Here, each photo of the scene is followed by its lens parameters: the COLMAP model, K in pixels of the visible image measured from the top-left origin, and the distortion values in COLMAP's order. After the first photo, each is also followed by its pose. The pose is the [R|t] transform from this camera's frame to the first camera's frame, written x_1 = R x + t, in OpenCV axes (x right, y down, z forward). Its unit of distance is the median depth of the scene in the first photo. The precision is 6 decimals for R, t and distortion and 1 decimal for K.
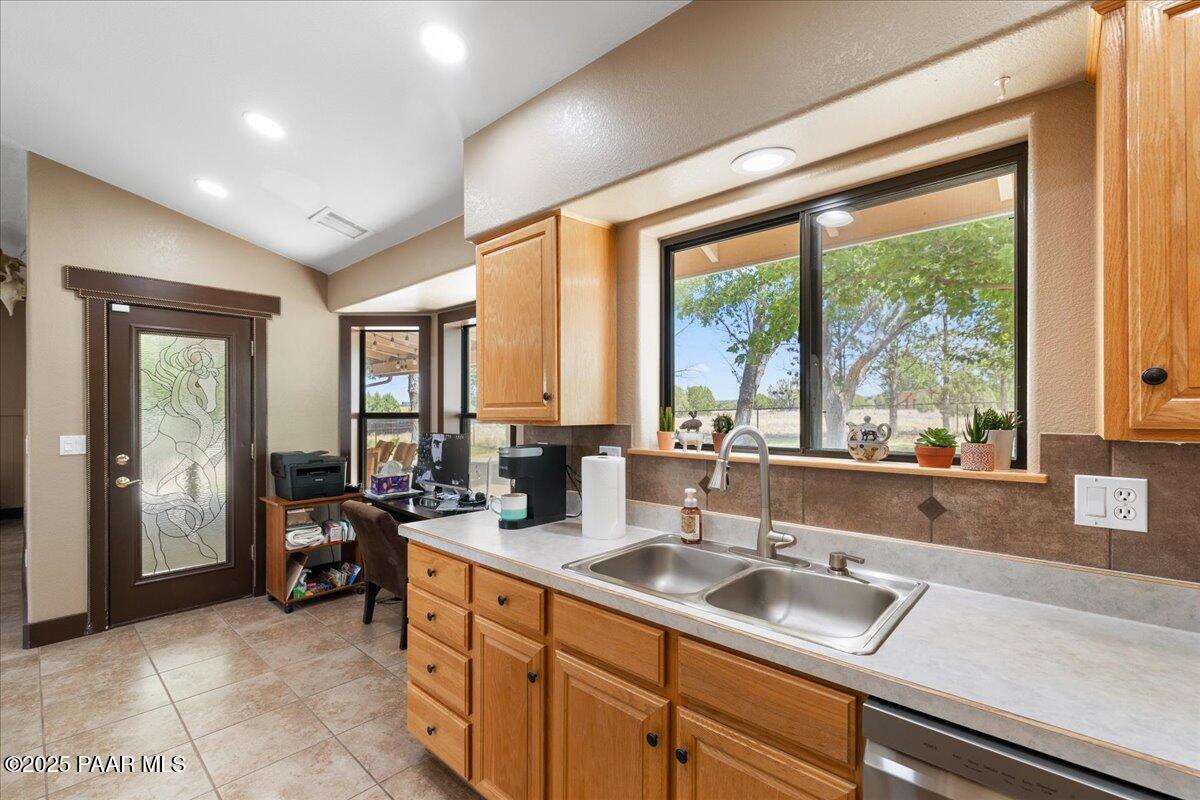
lens RADIAL K [[528.2, 0, 604.2], [0, 528.2, 410.0], [0, 0, 1]] dist [-0.000193, 0.002093]
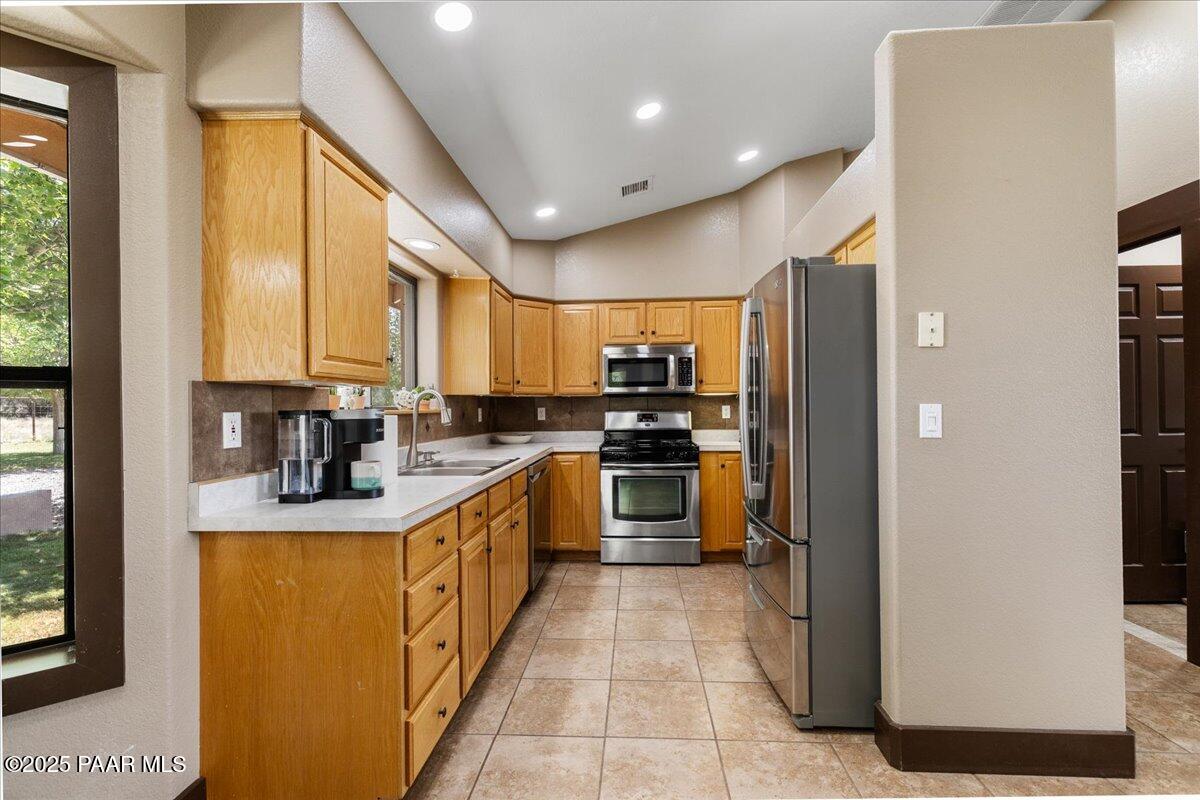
lens RADIAL K [[528.2, 0, 610.7], [0, 528.2, 402.9], [0, 0, 1]] dist [-0.000193, 0.002093]
pose [[-0.634175, 0.011858, 0.773099, -1.024048], [0.009847, 0.999925, -0.007260, 0.062868], [-0.773127, 0.003008, -0.634244, 1.125431]]
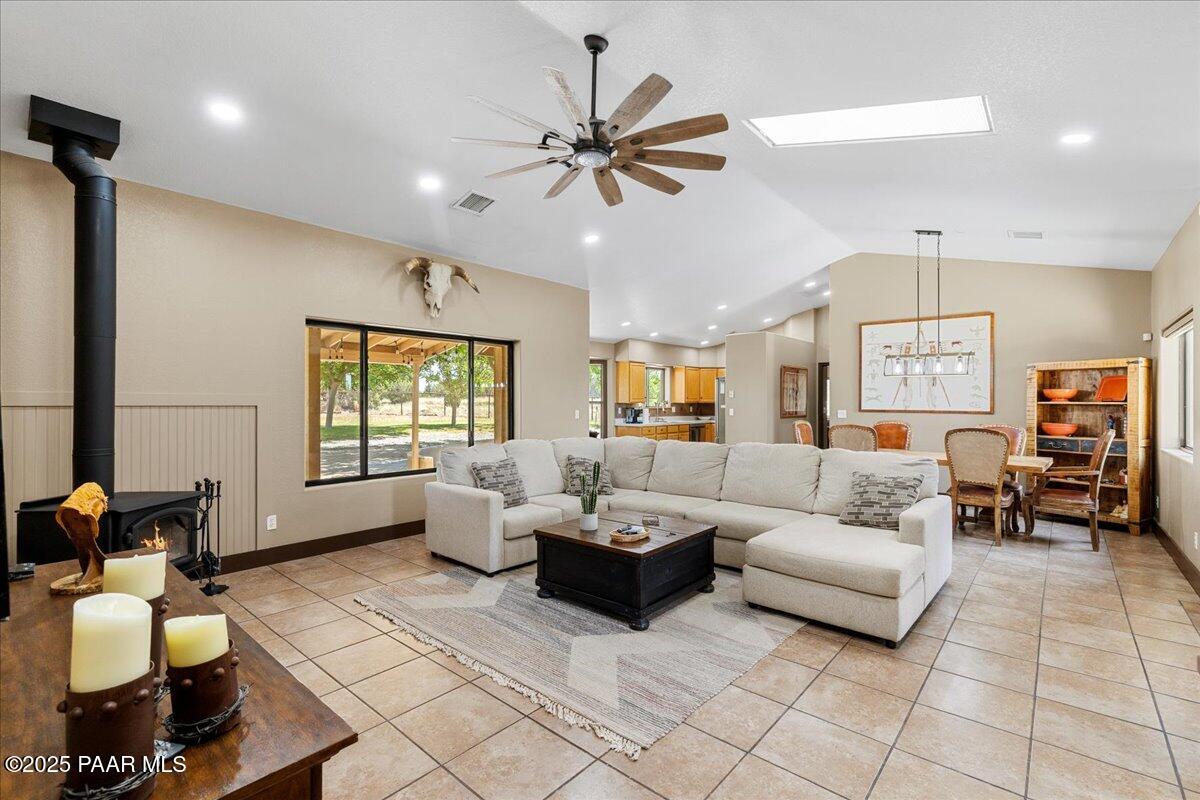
lens RADIAL K [[528.2, 0, 606.1], [0, 528.2, 402.8], [0, 0, 1]] dist [-0.000193, 0.002093]
pose [[-0.033608, -0.002387, 0.999432, -4.611169], [-0.003802, 0.999990, 0.002260, 0.013637], [-0.999428, -0.003724, -0.033617, 1.334992]]
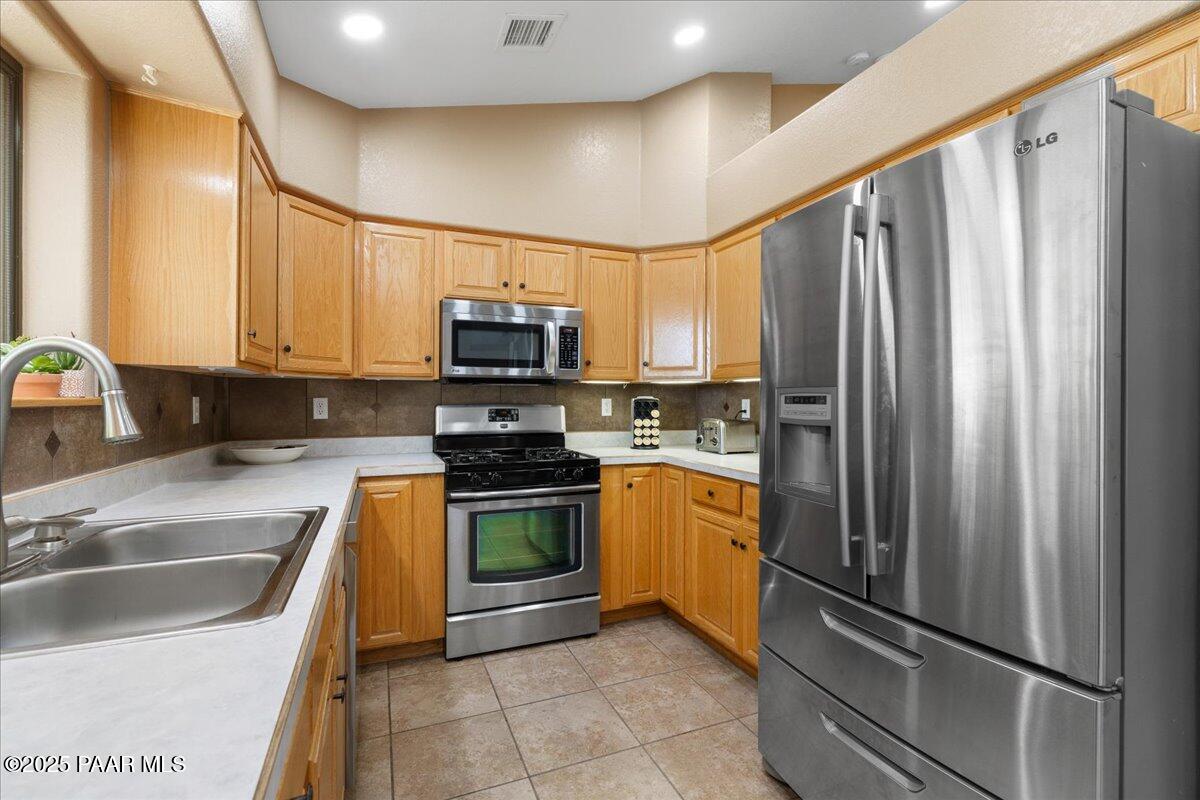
lens RADIAL K [[528.2, 0, 598.3], [0, 528.2, 401.5], [0, 0, 1]] dist [-0.000193, 0.002093]
pose [[-0.909178, -0.004794, 0.416381, -0.346763], [-0.003966, 0.999988, 0.002854, 0.066143], [-0.416389, 0.000944, -0.909186, 0.865838]]
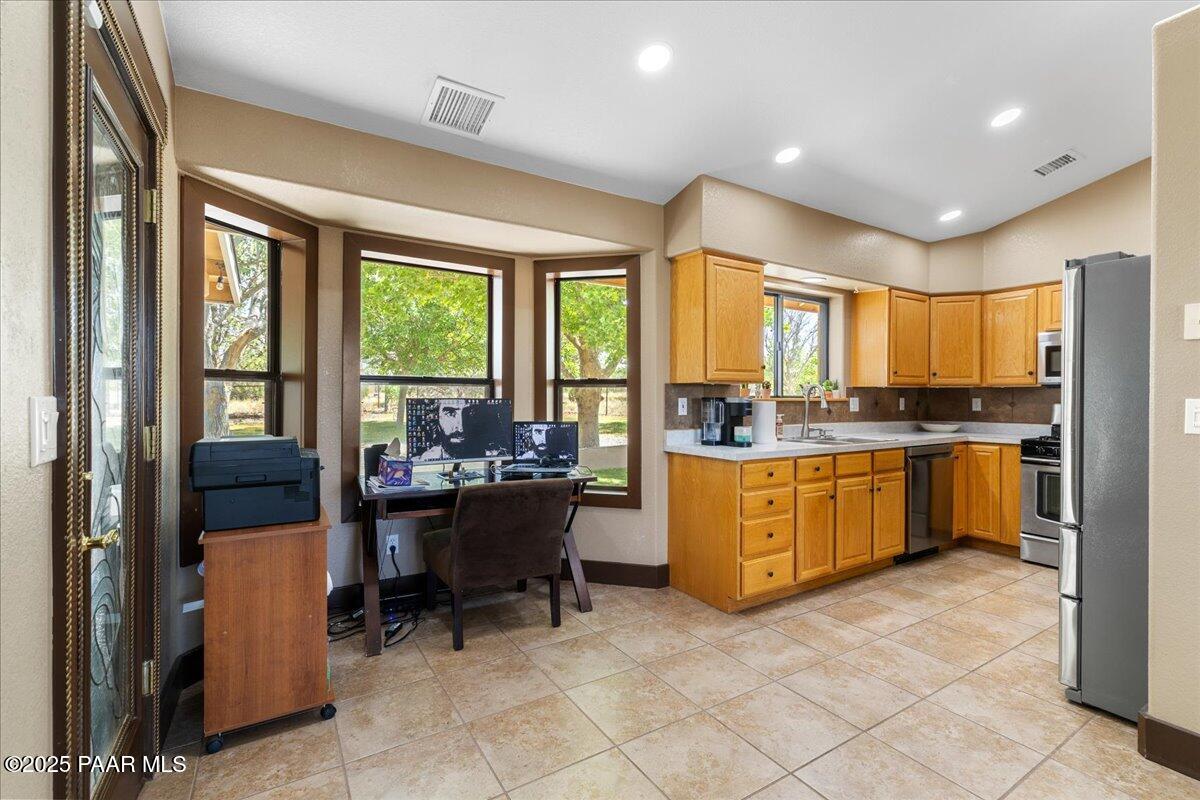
lens RADIAL K [[528.2, 0, 601.3], [0, 528.2, 403.9], [0, 0, 1]] dist [-0.000193, 0.002093]
pose [[0.267941, -0.010903, 0.963374, -1.644702], [-0.003268, 0.999920, 0.012226, 0.065017], [-0.963430, -0.006424, 0.267884, 0.886235]]
